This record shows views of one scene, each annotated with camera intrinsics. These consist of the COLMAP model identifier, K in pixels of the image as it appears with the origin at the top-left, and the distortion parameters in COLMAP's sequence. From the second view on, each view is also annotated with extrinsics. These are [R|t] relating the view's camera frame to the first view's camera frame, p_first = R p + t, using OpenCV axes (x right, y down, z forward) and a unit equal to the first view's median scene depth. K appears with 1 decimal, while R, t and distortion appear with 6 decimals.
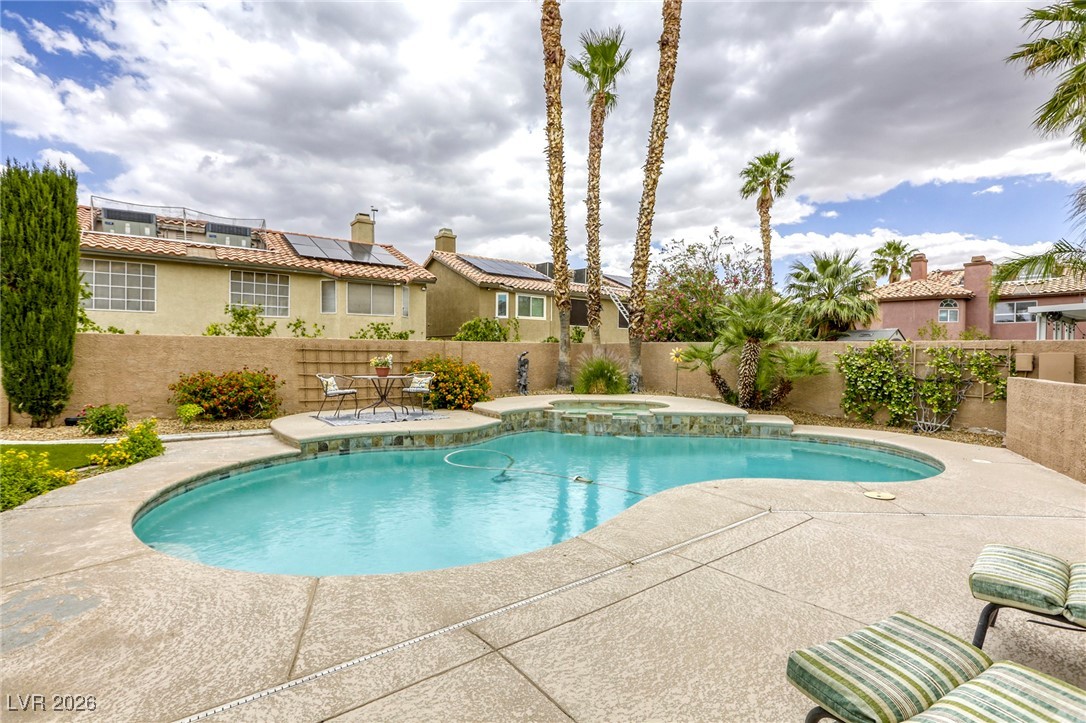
lens RADIAL K [[515.5, 0, 541.9], [0, 515.5, 353.4], [0, 0, 1]] dist [-0.025966, 0.000404]
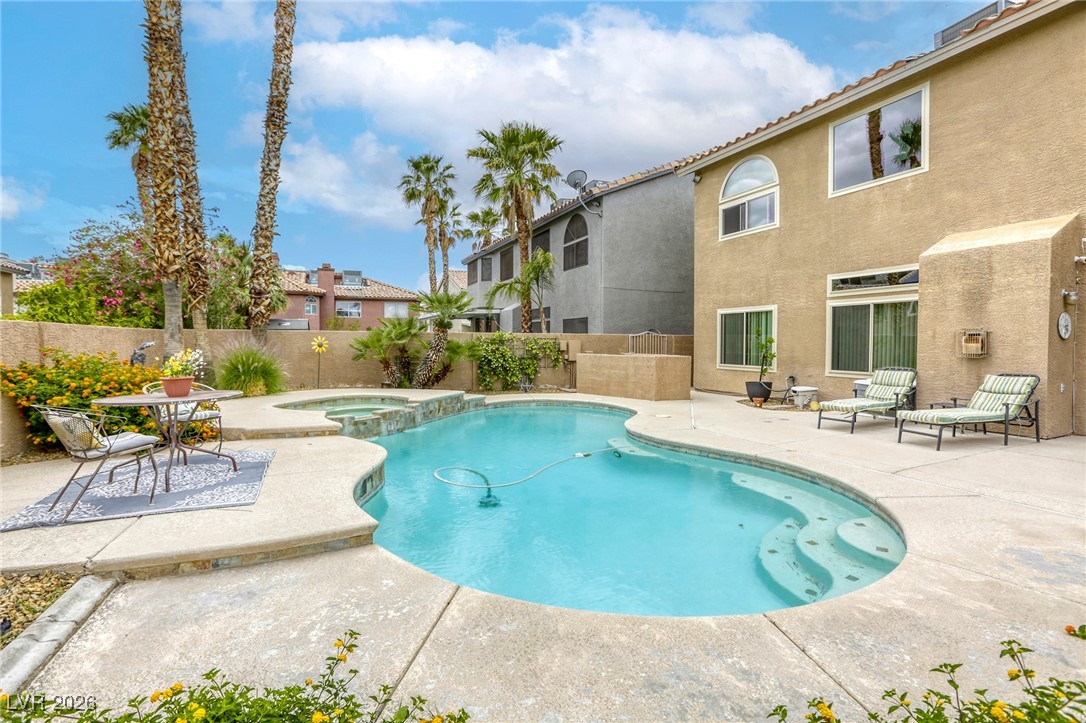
lens RADIAL K [[498.8, 0, 541.7], [0, 498.8, 343.3], [0, 0, 1]] dist [-0.001781, -0.000109]
pose [[0.253708, -0.011452, 0.967213, -0.437293], [0.005353, 0.999931, 0.010435, -0.005302], [-0.967266, 0.002530, 0.253751, 0.342895]]
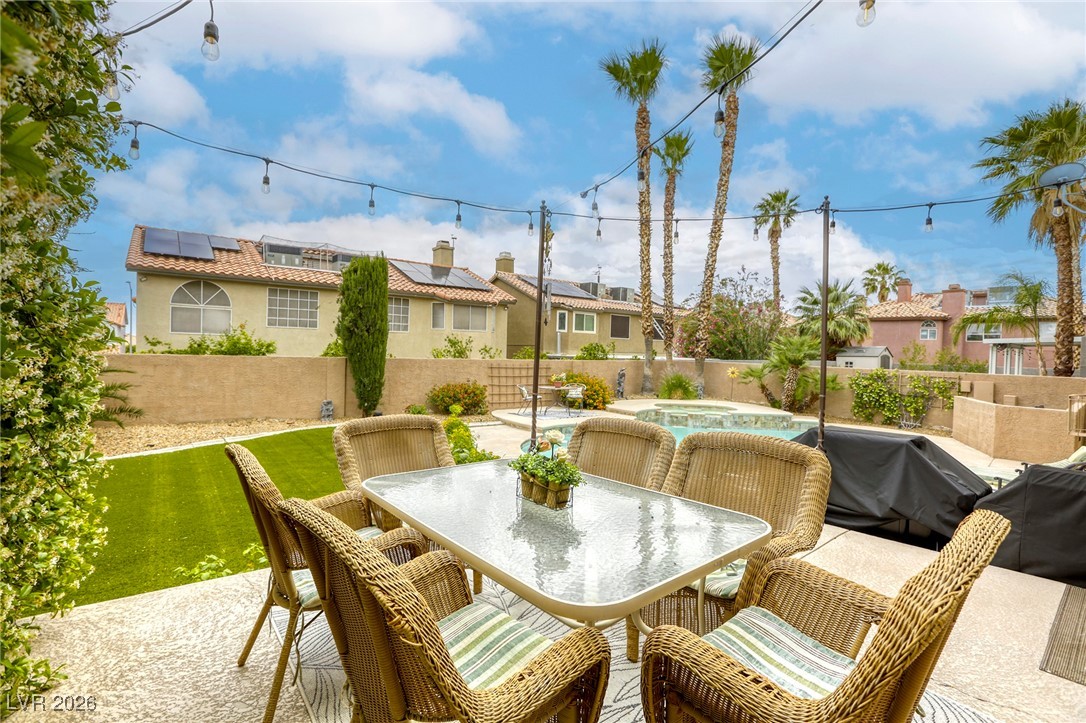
lens RADIAL K [[515.5, 0, 541.9], [0, 515.5, 353.4], [0, 0, 1]] dist [-0.025966, 0.000404]
pose [[0.999622, 0.017696, 0.021027, -0.251595], [-0.017800, 0.999830, 0.004757, -0.040007], [-0.020939, -0.005130, 0.999768, -0.338581]]
